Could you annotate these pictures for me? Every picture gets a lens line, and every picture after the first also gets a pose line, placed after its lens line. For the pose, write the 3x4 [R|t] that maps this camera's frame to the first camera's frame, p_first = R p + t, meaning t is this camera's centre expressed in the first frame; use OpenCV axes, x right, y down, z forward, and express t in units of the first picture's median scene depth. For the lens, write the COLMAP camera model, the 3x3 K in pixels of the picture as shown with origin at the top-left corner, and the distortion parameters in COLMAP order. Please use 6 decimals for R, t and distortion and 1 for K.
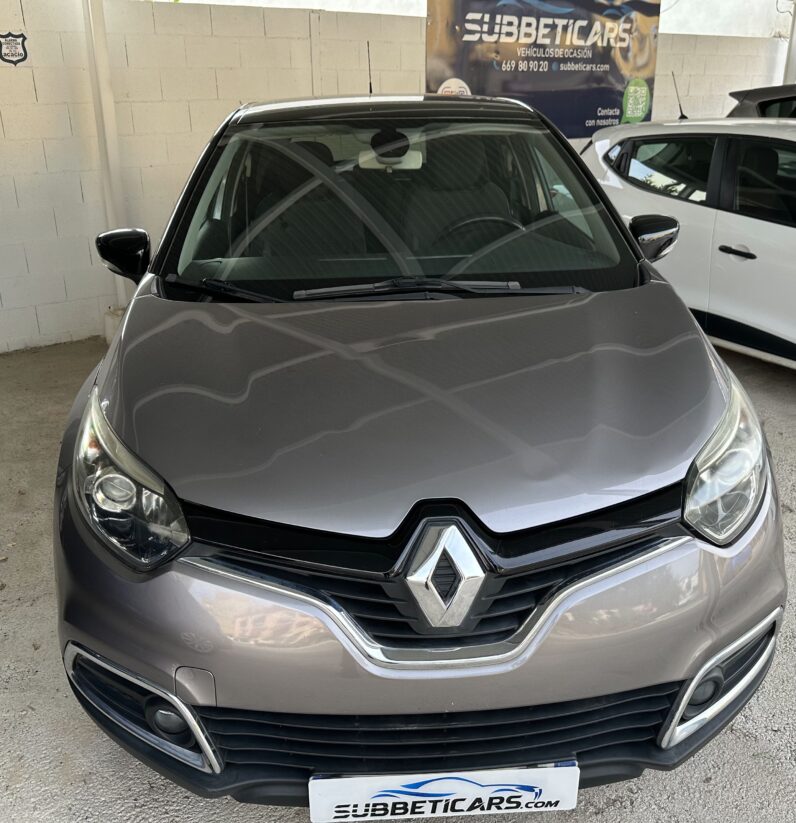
lens RADIAL K [[918.0, 0, 403.2], [0, 918.0, 416.3], [0, 0, 1]] dist [0.002931, 0.000000]
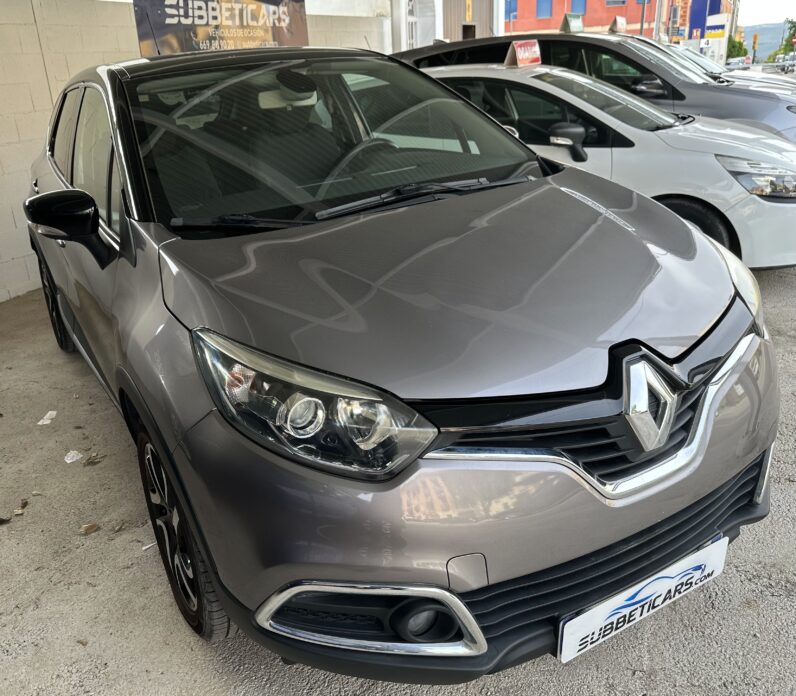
lens RADIAL K [[753.2, 0, 393.0], [0, 753.2, 345.5], [0, 0, 1]] dist [0.011344, 0.000000]
pose [[0.892115, -0.216080, 0.396787, -0.135422], [0.218232, 0.975063, 0.040332, -0.000988], [-0.395607, 0.050611, 0.917024, 0.059351]]
